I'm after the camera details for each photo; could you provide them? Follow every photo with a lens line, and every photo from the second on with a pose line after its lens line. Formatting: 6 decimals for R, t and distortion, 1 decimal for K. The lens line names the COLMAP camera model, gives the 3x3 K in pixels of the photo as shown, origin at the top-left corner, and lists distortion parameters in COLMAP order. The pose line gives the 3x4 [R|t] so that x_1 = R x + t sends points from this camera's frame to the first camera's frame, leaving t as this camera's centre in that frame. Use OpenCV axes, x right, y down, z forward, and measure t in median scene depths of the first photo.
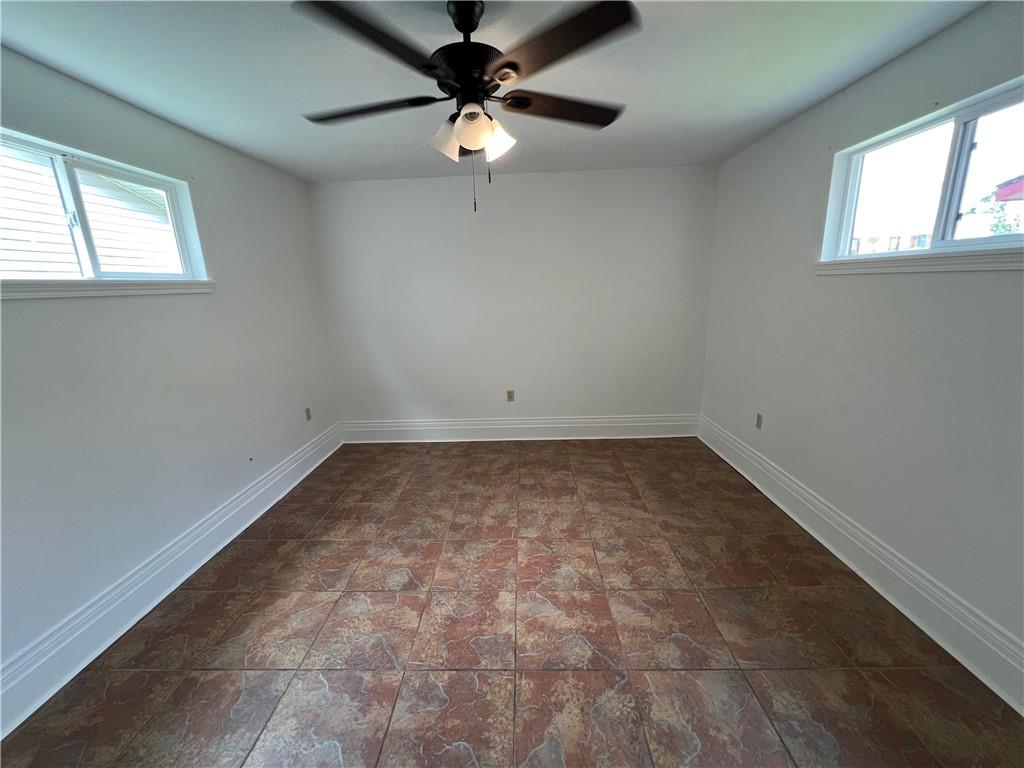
lens RADIAL K [[411.2, 0, 515.1], [0, 411.2, 381.3], [0, 0, 1]] dist [0.002880, 0.000127]
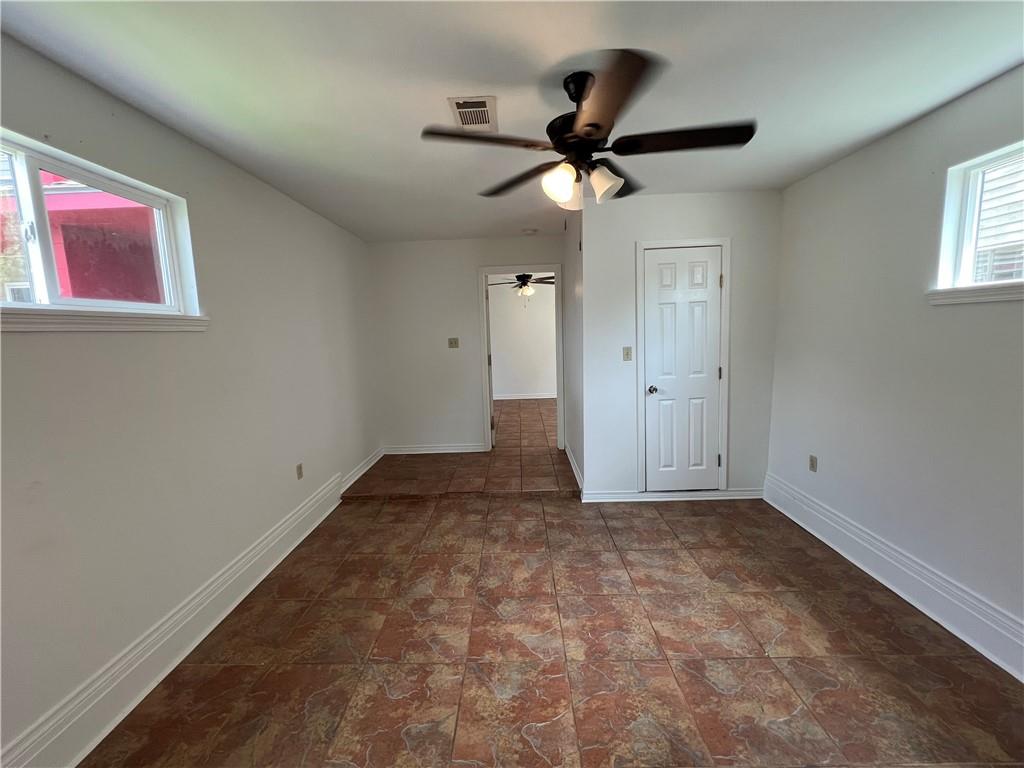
lens RADIAL K [[411.2, 0, 513.8], [0, 411.2, 381.3], [0, 0, 1]] dist [0.002880, 0.000127]
pose [[-0.998015, 0.062966, -0.001503, 0.083111], [0.058366, 0.933560, 0.353638, -0.387138], [0.023670, 0.352848, -0.935381, 1.718102]]
